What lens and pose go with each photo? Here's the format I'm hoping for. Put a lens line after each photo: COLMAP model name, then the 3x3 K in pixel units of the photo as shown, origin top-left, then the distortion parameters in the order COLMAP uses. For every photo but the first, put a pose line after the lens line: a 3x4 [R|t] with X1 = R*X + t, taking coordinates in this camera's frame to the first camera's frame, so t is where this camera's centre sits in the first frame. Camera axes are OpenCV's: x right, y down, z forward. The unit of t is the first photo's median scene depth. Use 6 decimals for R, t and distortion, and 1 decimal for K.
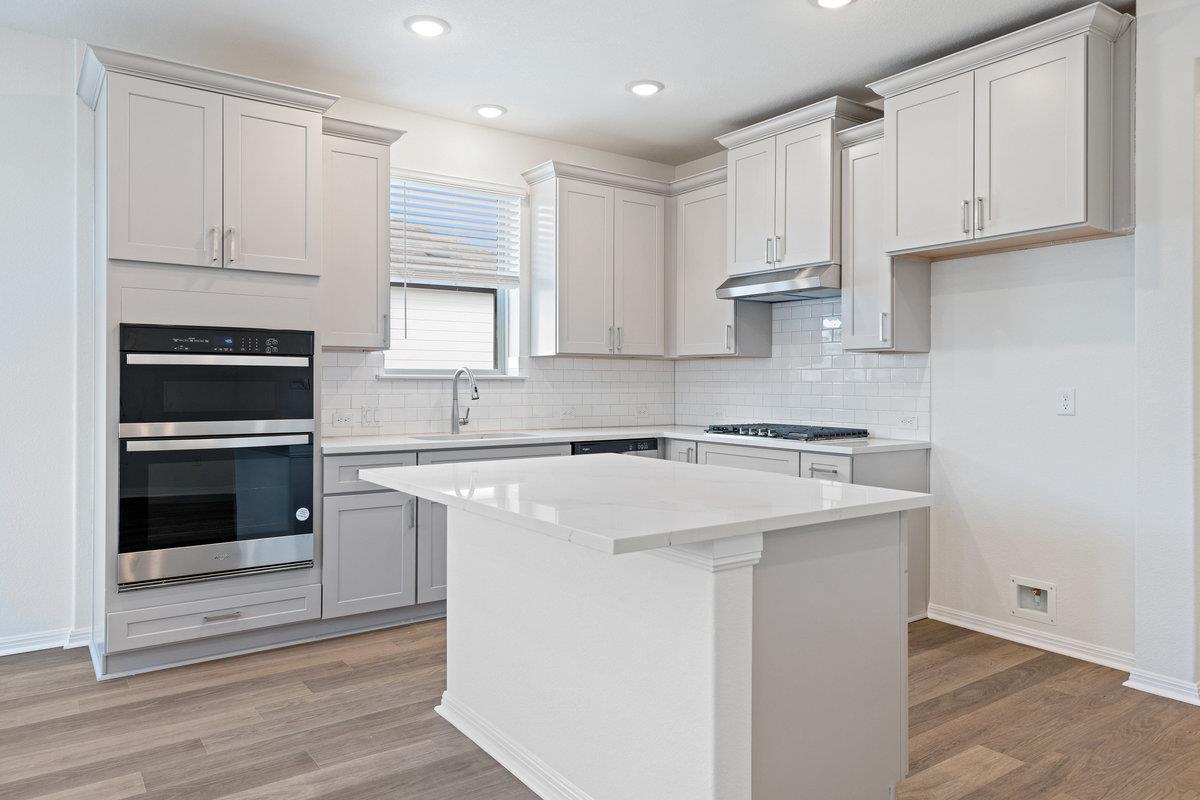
lens RADIAL K [[803.0, 0, 607.1], [0, 803.0, 386.1], [0, 0, 1]] dist [0.013842, -0.000680]
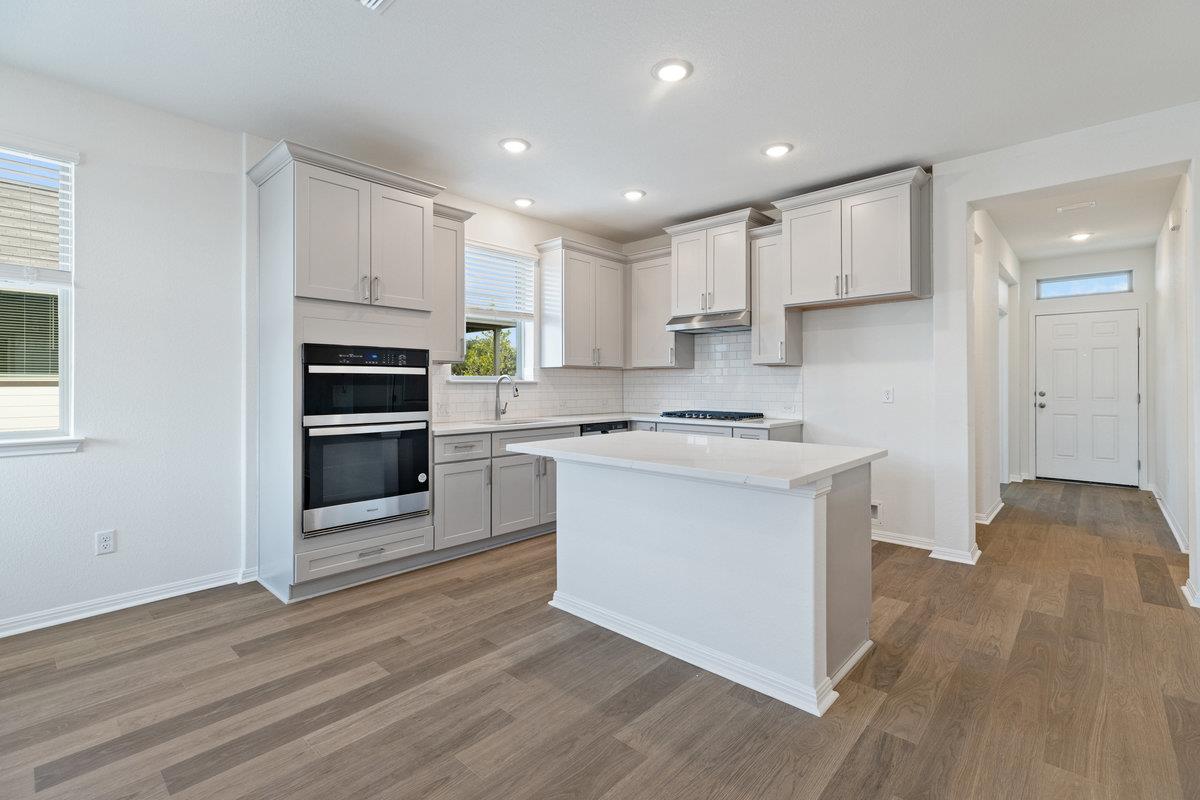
lens RADIAL K [[539.4, 0, 601.4], [0, 539.4, 386.0], [0, 0, 1]] dist [0.003381, -0.000007]
pose [[0.979803, -0.004193, 0.199923, -0.248401], [0.004577, 0.999988, -0.001462, -0.001097], [-0.199915, 0.002347, 0.979810, -0.003424]]
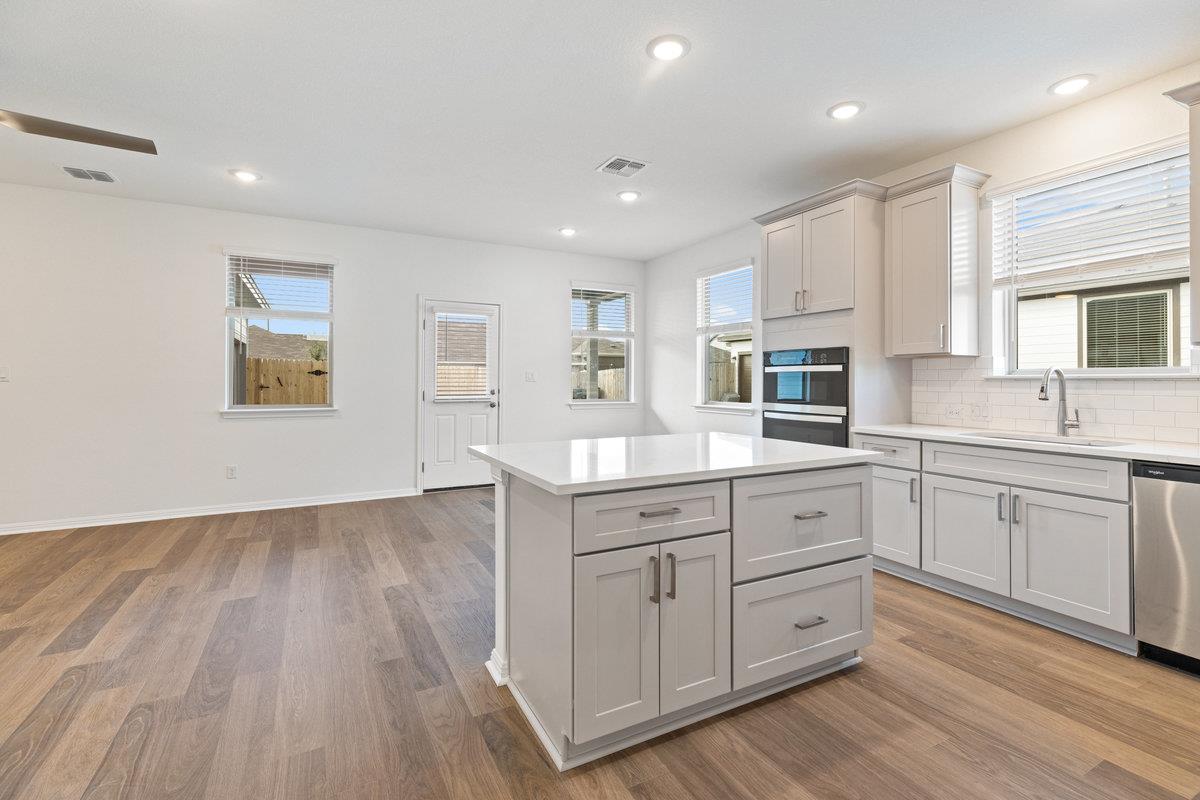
lens RADIAL K [[545.5, 0, 602.8], [0, 545.5, 375.3], [0, 0, 1]] dist [0.009301, -0.000205]
pose [[-0.139397, -0.012292, -0.990160, 0.658807], [-0.006732, 0.999912, -0.011465, -0.002251], [0.990214, 0.005067, -0.139468, 0.681487]]
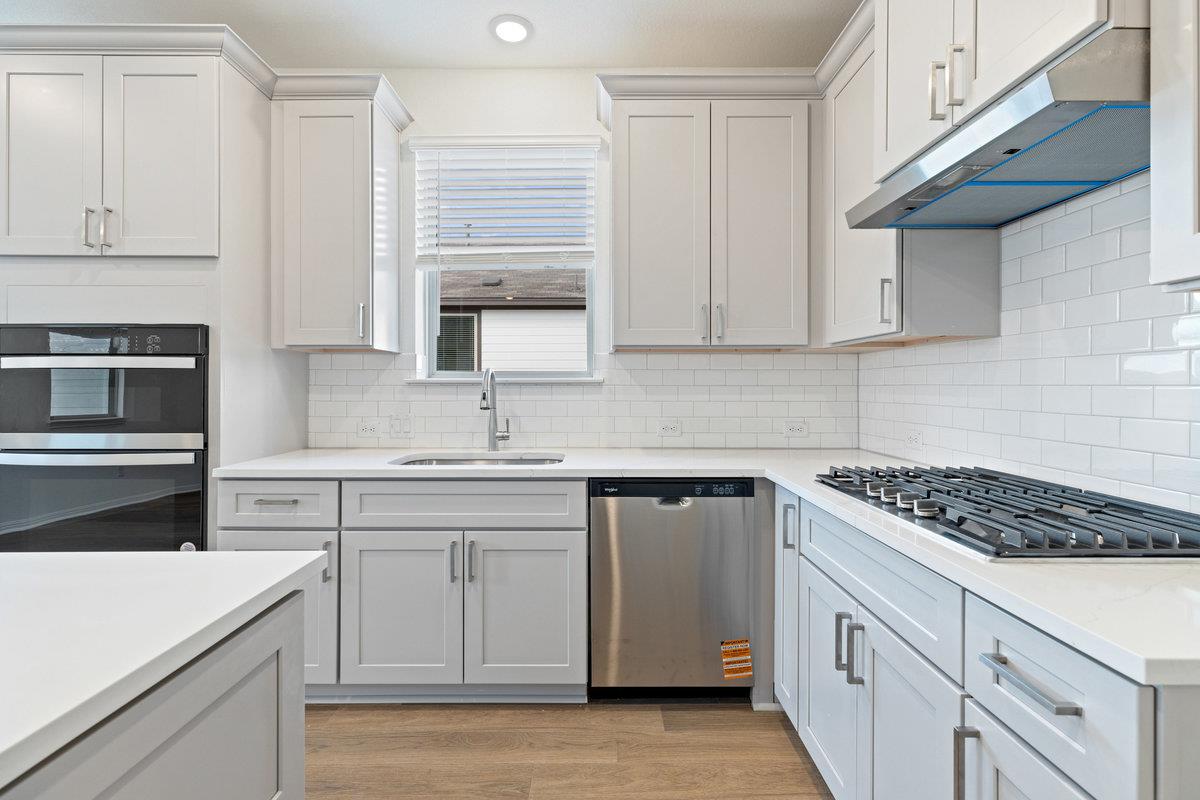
lens RADIAL K [[539.4, 0, 601.4], [0, 539.4, 386.0], [0, 0, 1]] dist [0.003381, -0.000007]
pose [[0.809053, -0.002129, -0.587733, 0.269242], [-0.000265, 0.999992, -0.003988, -0.004401], [0.587736, 0.003383, 0.809045, 0.773862]]
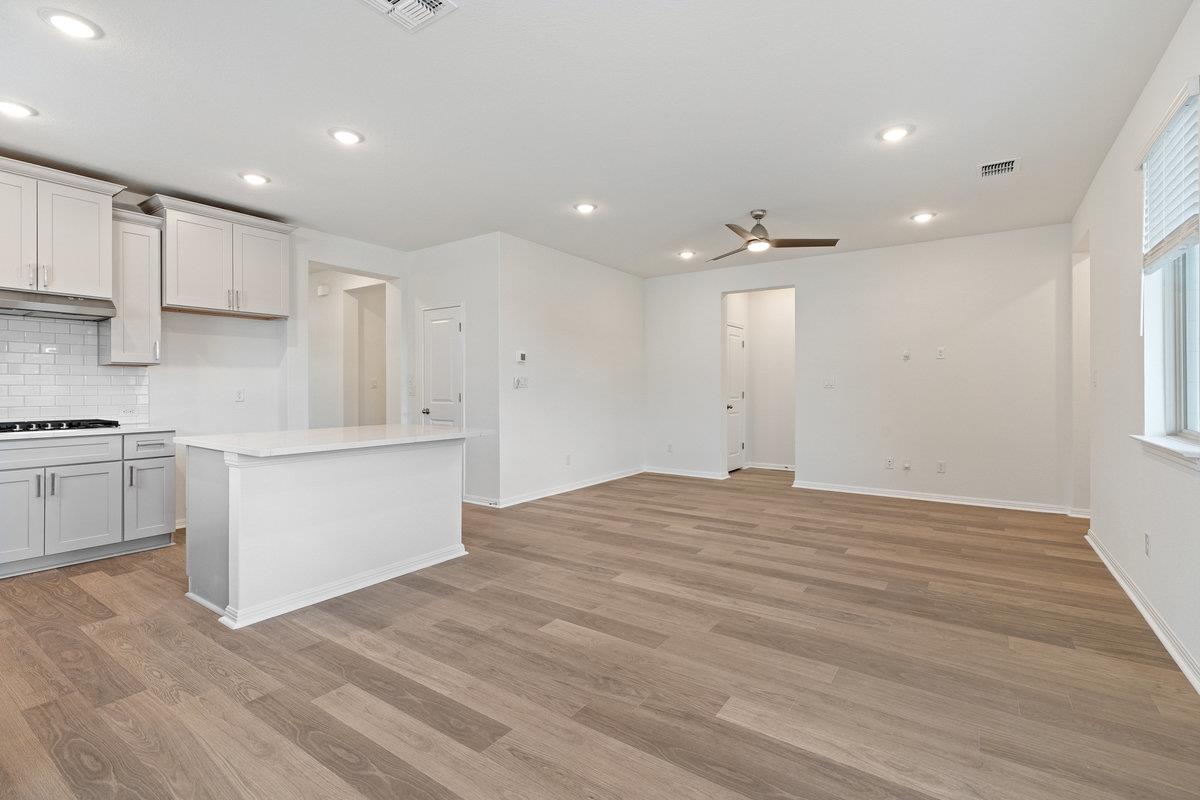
lens RADIAL K [[539.4, 0, 601.4], [0, 539.4, 386.0], [0, 0, 1]] dist [0.003381, -0.000007]
pose [[-0.329300, 0.001558, 0.944224, -0.990827], [0.005600, 0.999984, 0.000303, 0.000696], [-0.944209, 0.005388, -0.329303, 0.563087]]
